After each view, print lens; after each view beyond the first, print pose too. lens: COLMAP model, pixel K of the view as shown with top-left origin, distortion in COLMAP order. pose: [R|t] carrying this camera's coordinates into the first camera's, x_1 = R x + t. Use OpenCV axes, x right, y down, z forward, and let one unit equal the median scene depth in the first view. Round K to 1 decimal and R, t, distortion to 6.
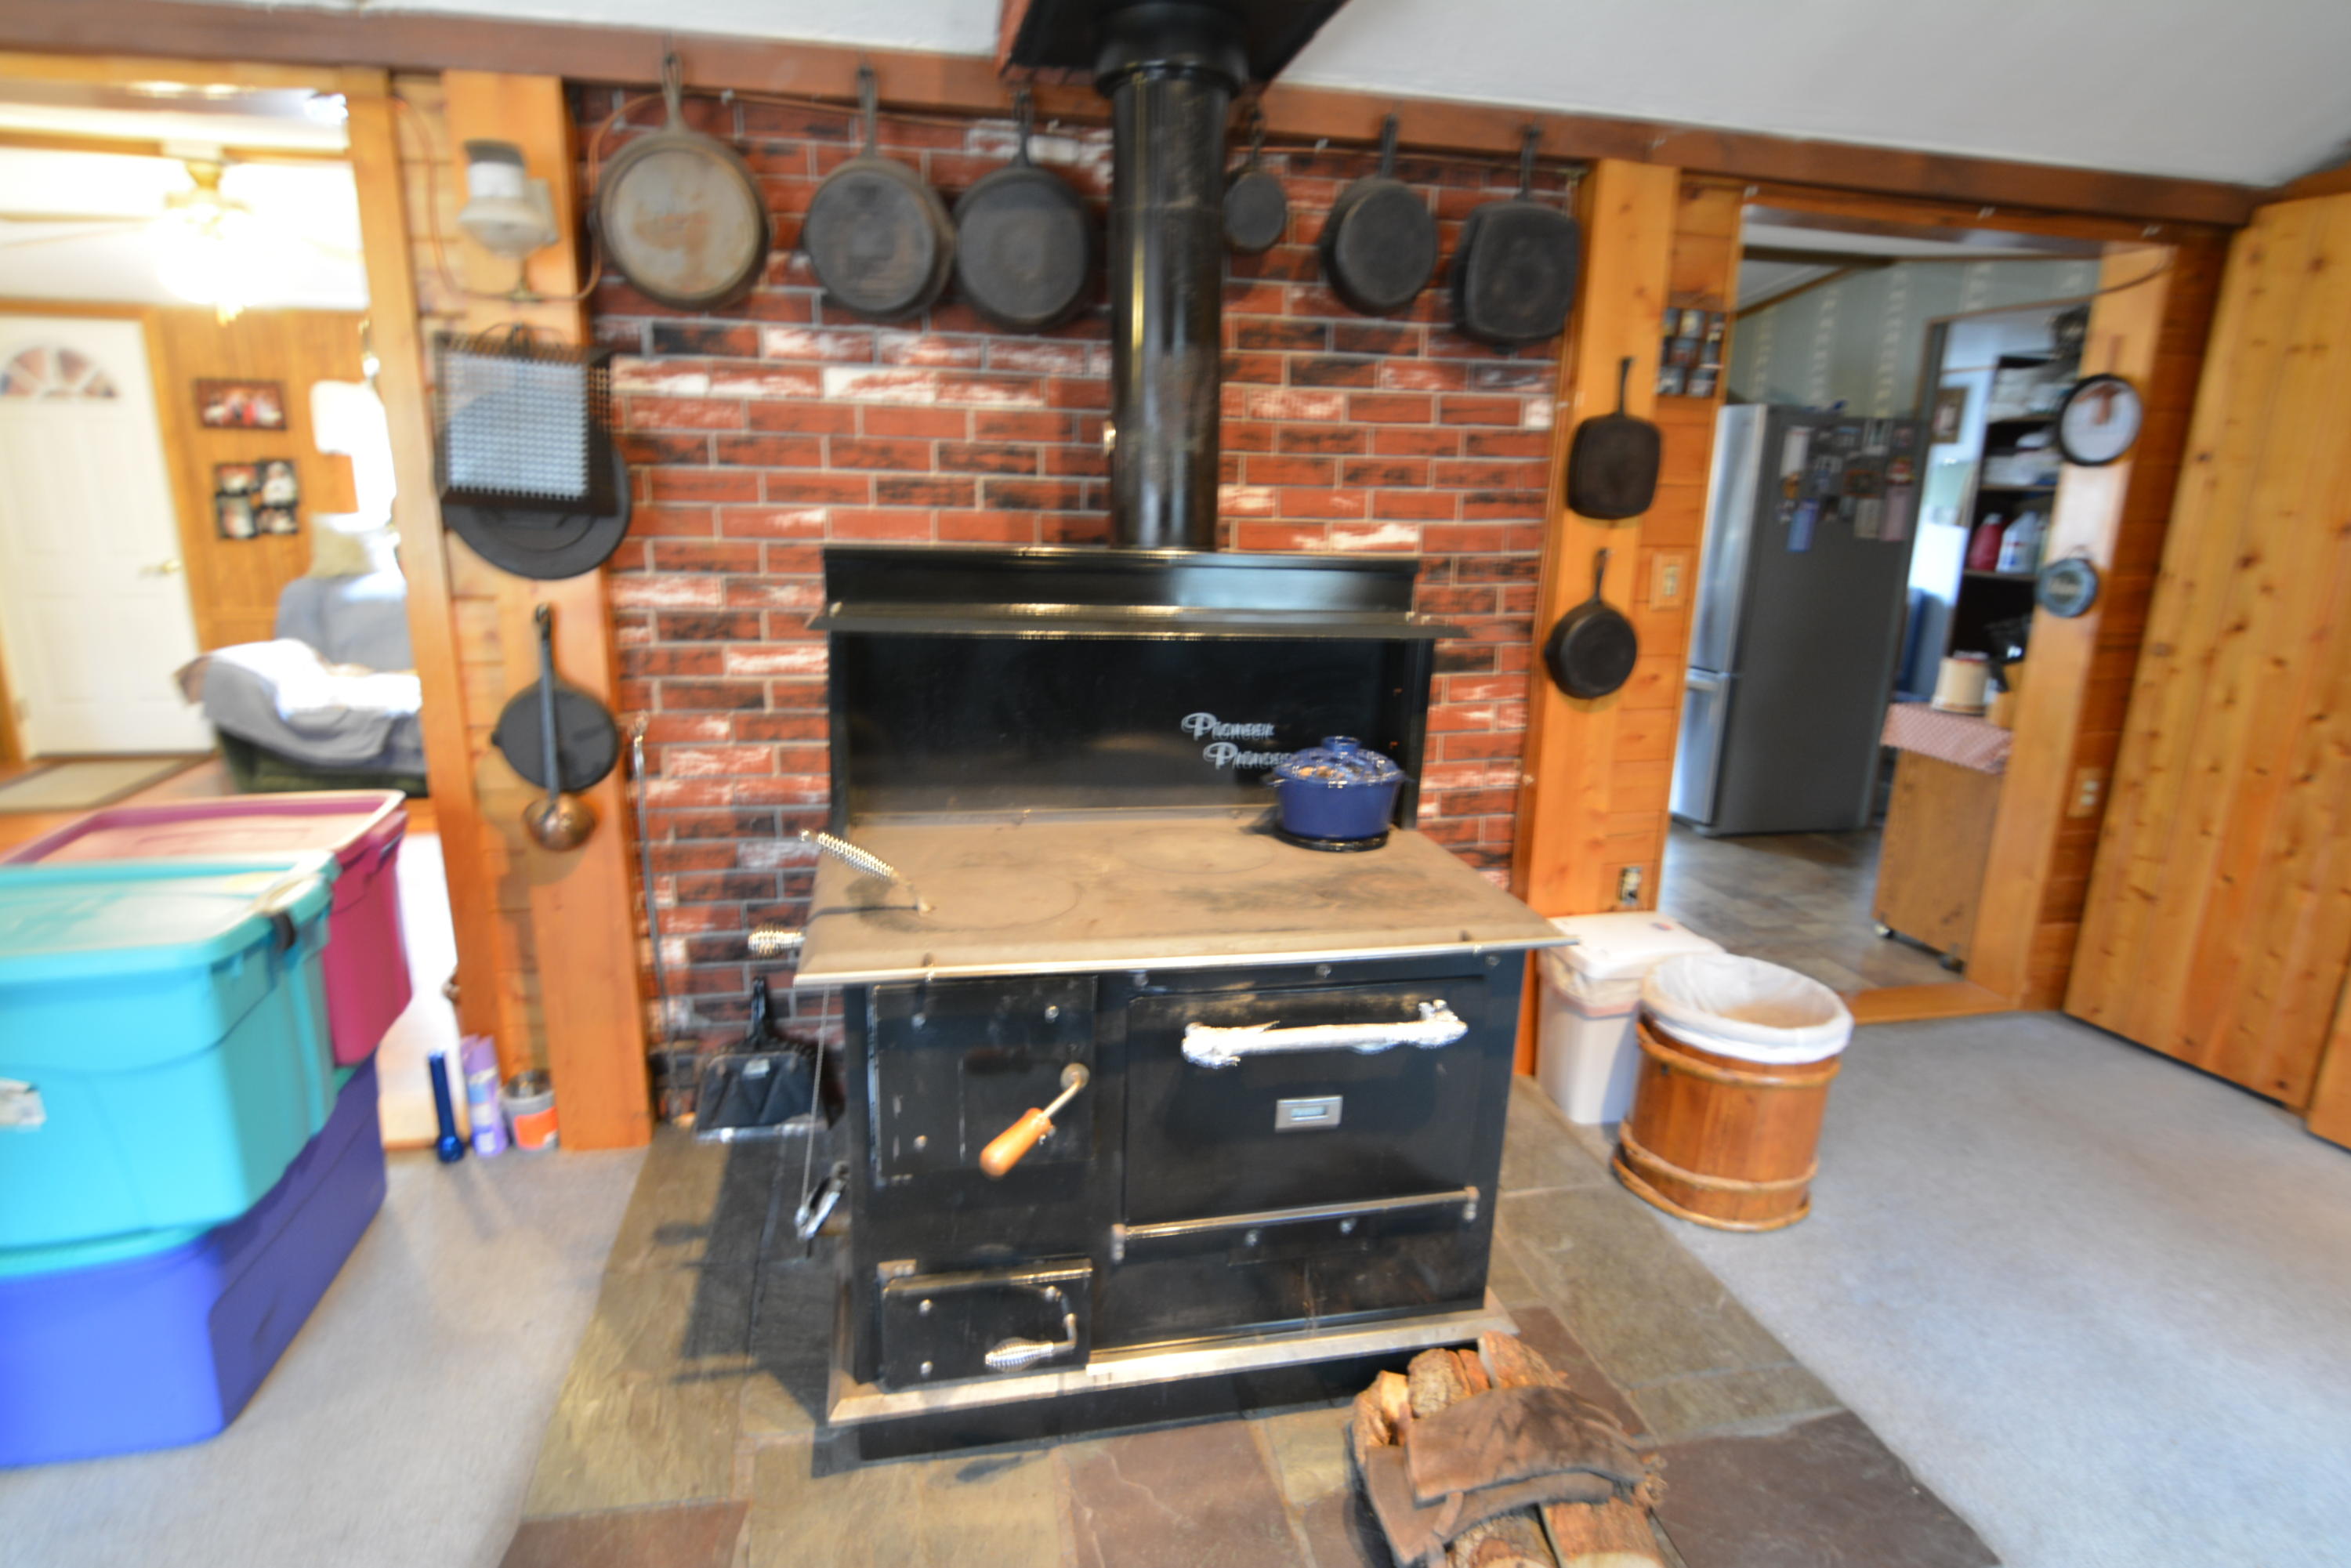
lens RADIAL K [[1223.1, 0, 1175.5], [0, 1223.1, 784.0], [0, 0, 1]] dist [-0.003339, -0.000321]
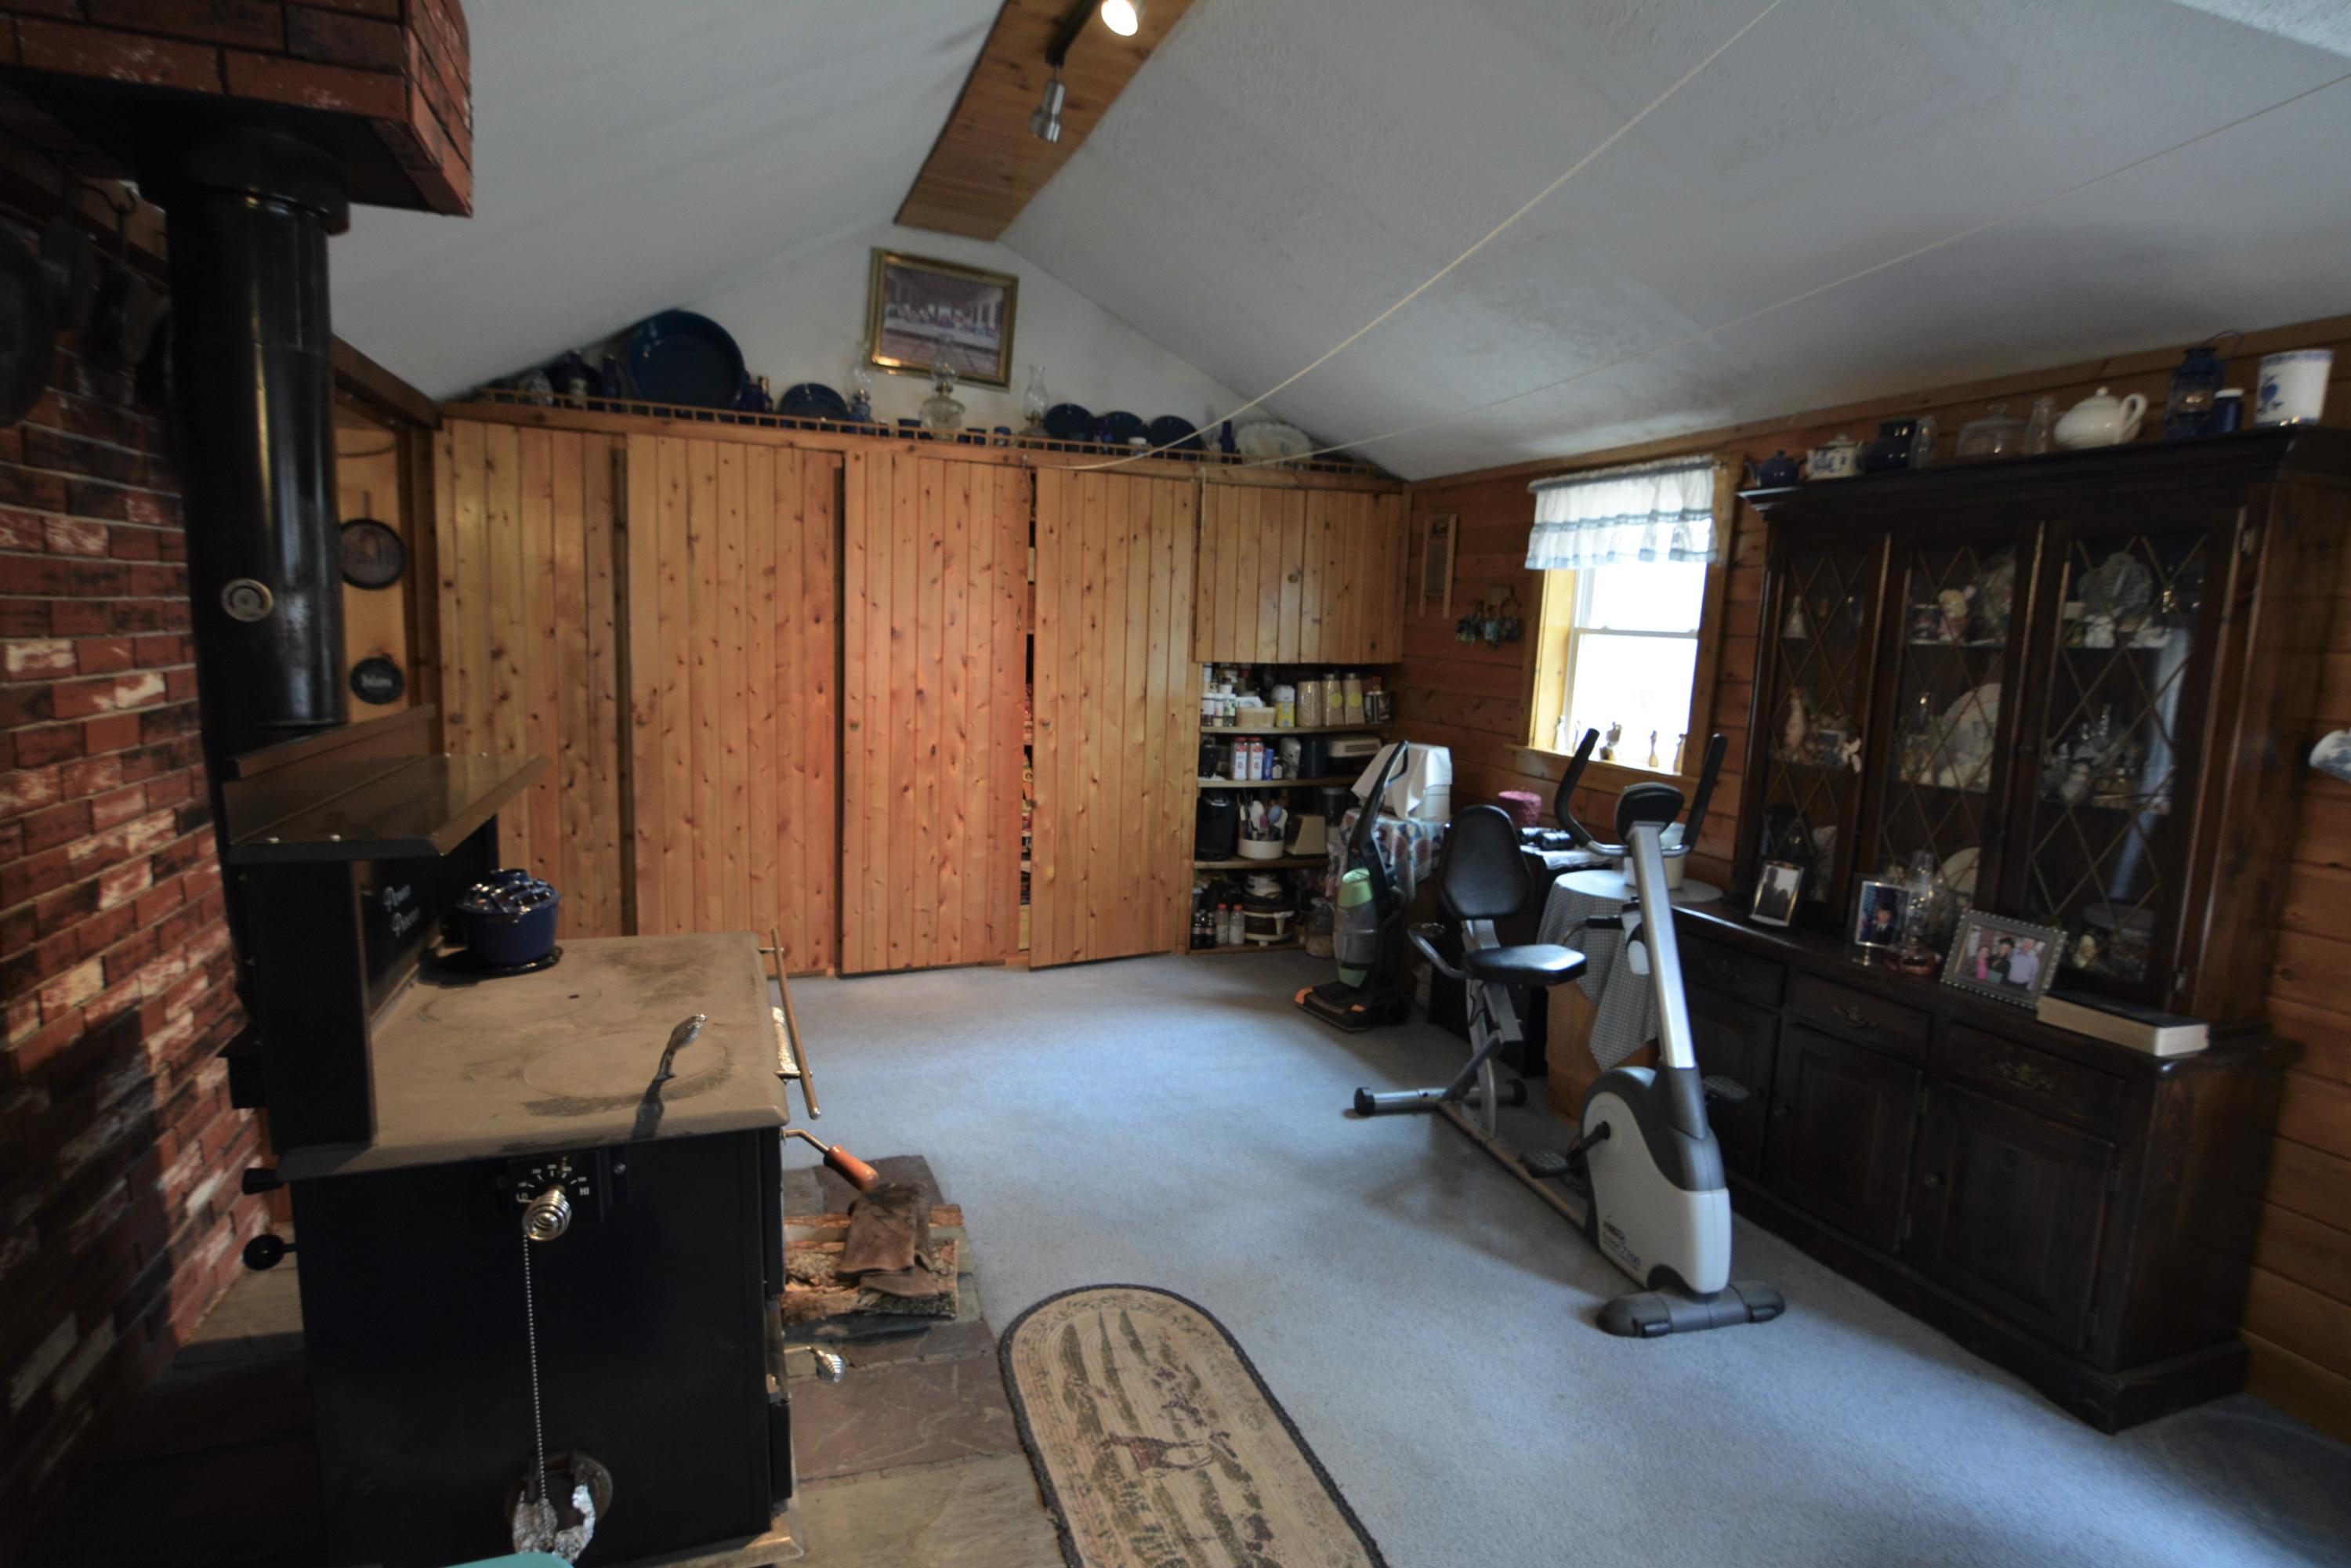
lens RADIAL K [[1223.1, 0, 1175.5], [0, 1223.1, 784.0], [0, 0, 1]] dist [-0.003339, -0.000321]
pose [[-0.134032, -0.163465, 0.977402, -0.749982], [0.203474, 0.960747, 0.188582, -0.146915], [-0.969863, 0.224152, -0.095510, 0.381803]]
